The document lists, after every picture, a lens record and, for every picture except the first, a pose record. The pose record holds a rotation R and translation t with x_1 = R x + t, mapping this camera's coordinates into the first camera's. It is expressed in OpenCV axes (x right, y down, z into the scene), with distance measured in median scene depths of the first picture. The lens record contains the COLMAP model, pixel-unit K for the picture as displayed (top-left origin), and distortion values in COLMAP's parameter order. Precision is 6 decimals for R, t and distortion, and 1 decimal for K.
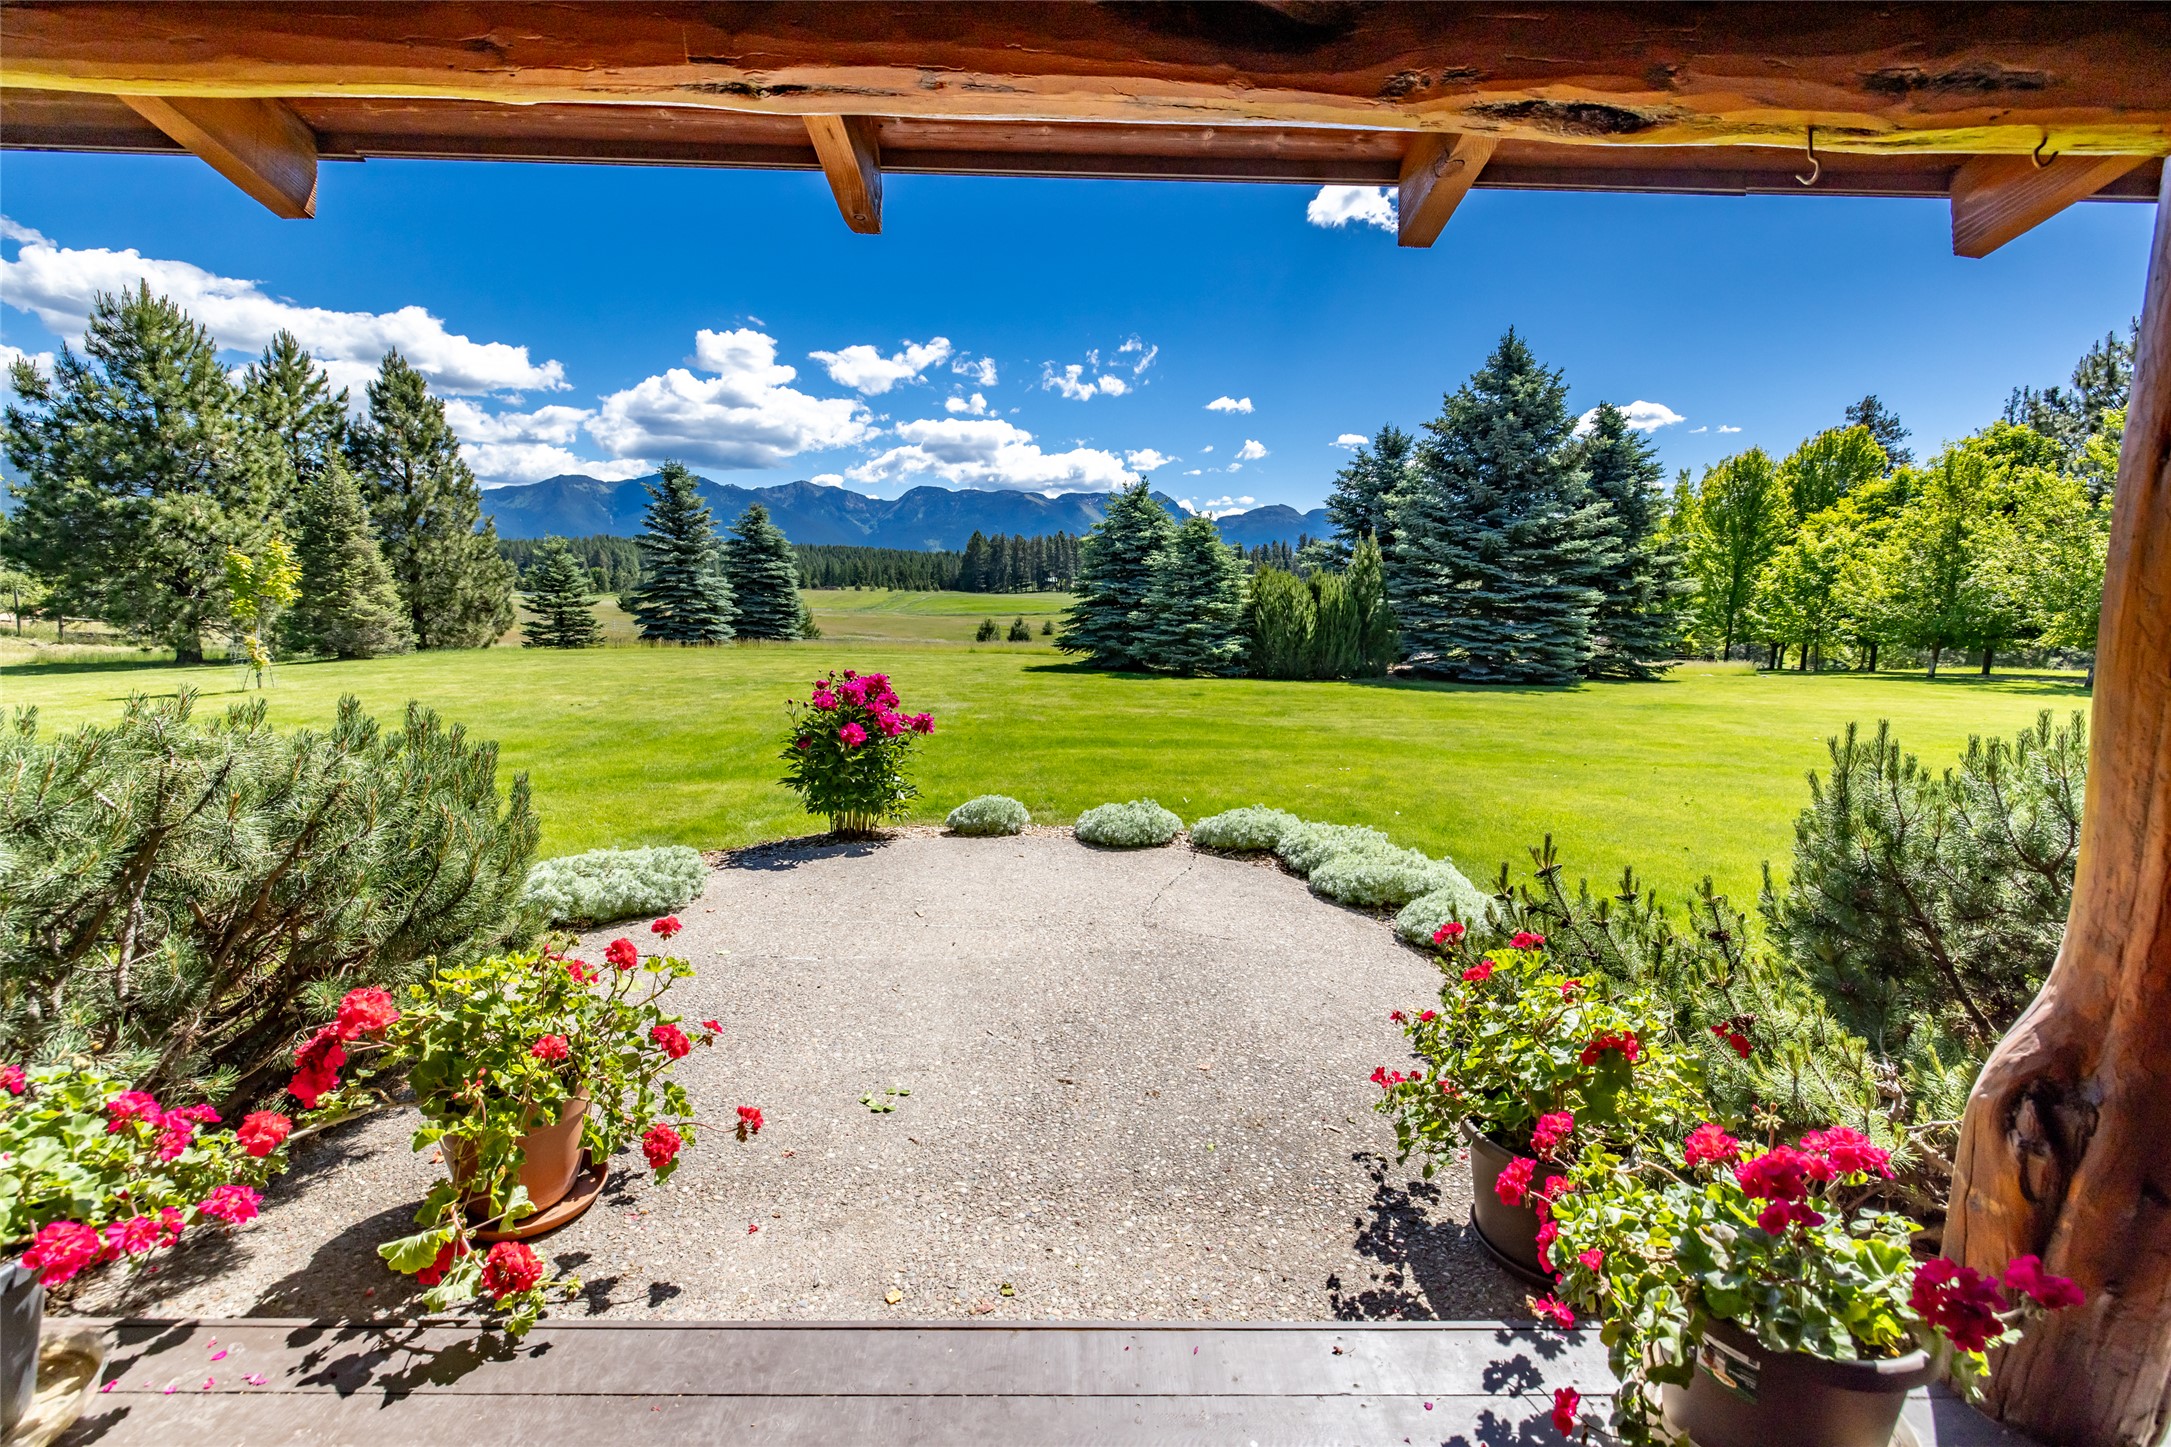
lens RADIAL K [[907.1, 0, 1081.0], [0, 907.1, 726.6], [0, 0, 1]] dist [0.003775, -0.000799]
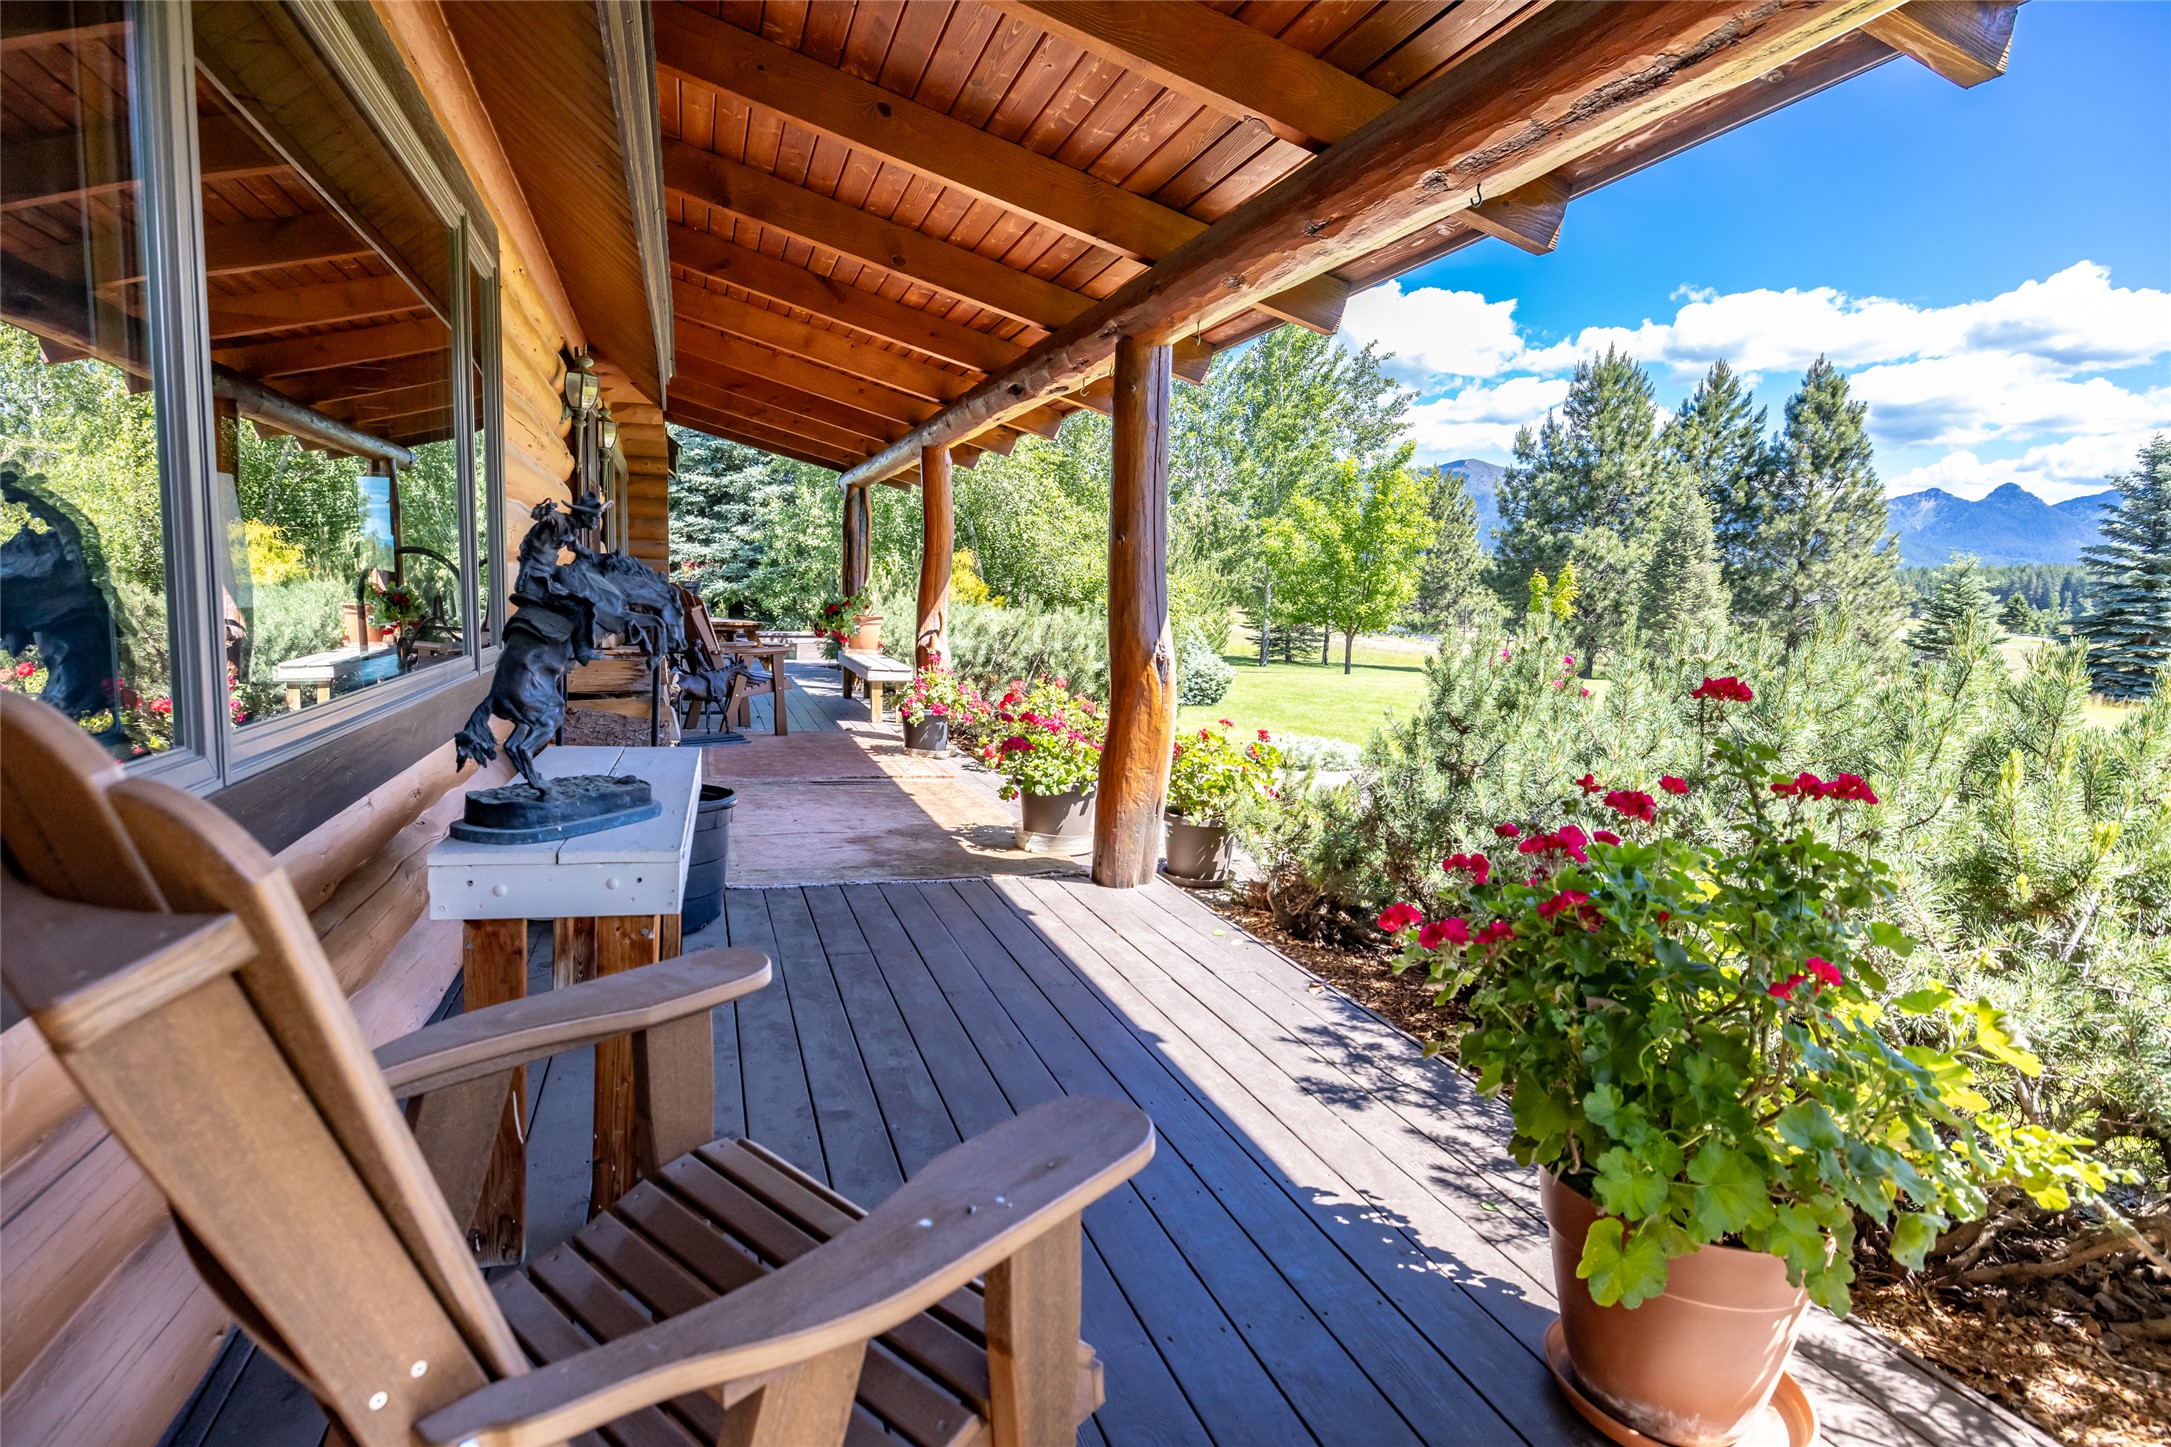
lens RADIAL K [[1176.4, 0, 1085.5], [0, 1176.4, 723.5], [0, 0, 1]] dist [0.004626, -0.002289]
pose [[0.304992, 0.100593, -0.947027, 0.186979], [-0.169079, 0.984328, 0.050103, 0.012437], [0.937226, 0.144841, 0.317221, -0.010445]]
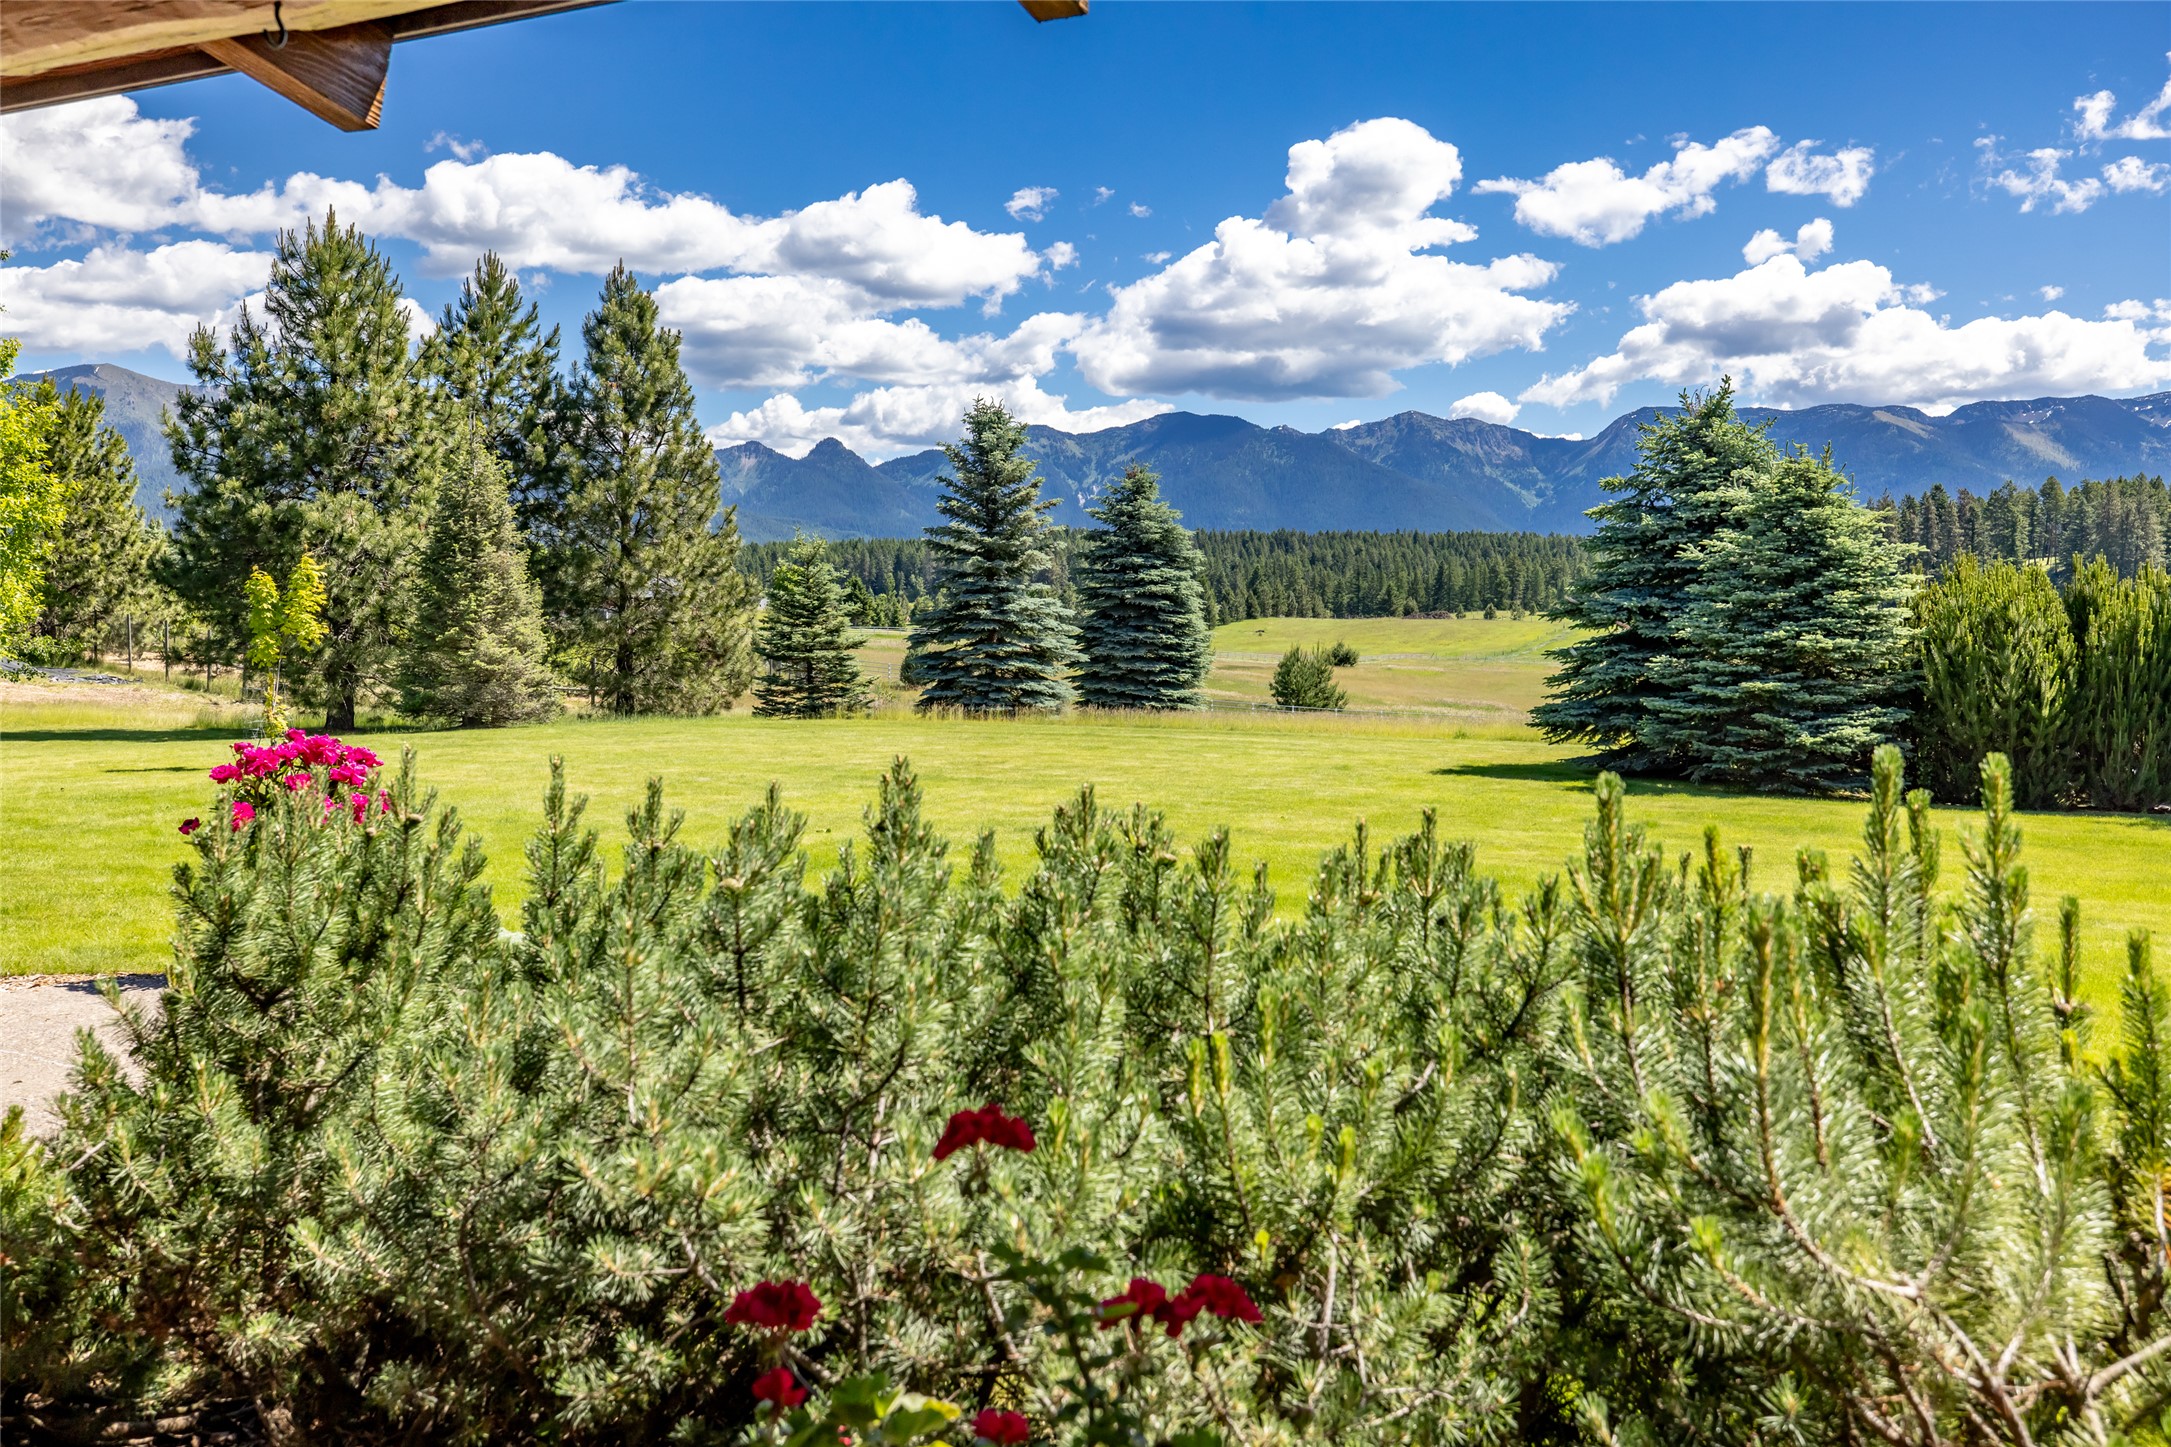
lens RADIAL K [[1840.4, 0, 1077.6], [0, 1840.4, 730.0], [0, 0, 1]] dist [0.016405, 0.000148]
pose [[0.890129, 0.017806, -0.455361, 0.167110], [-0.058080, 0.995520, -0.074605, 0.002689], [0.451993, 0.092855, 0.887175, -0.004981]]
